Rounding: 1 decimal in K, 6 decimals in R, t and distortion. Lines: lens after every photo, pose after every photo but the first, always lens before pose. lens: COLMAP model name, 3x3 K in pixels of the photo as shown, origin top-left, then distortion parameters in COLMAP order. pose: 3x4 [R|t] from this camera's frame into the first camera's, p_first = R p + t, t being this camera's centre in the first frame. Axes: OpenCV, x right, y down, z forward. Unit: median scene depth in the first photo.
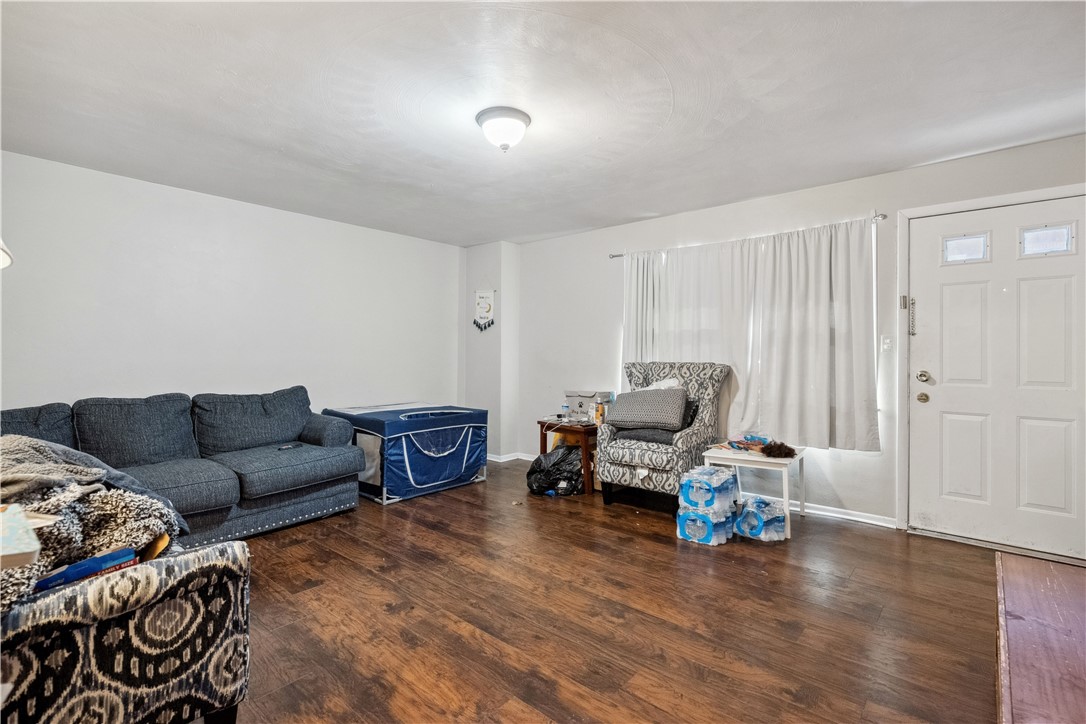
lens RADIAL K [[498.0, 0, 546.5], [0, 498.0, 357.6], [0, 0, 1]] dist [-0.000122, -0.000648]
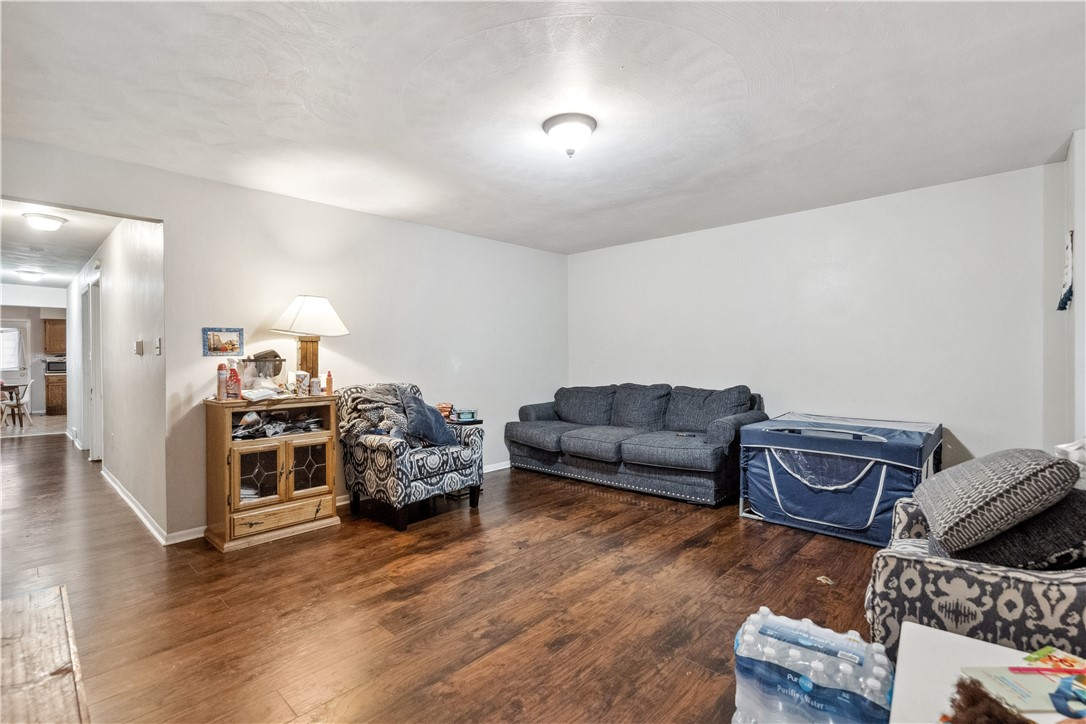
lens RADIAL K [[498.0, 0, 547.7], [0, 498.0, 358.7], [0, 0, 1]] dist [-0.000122, -0.000648]
pose [[-0.038162, 0.005776, -0.999255, 0.891151], [0.000818, 0.999983, 0.005749, -0.011874], [0.999271, -0.000598, -0.038166, 0.945730]]
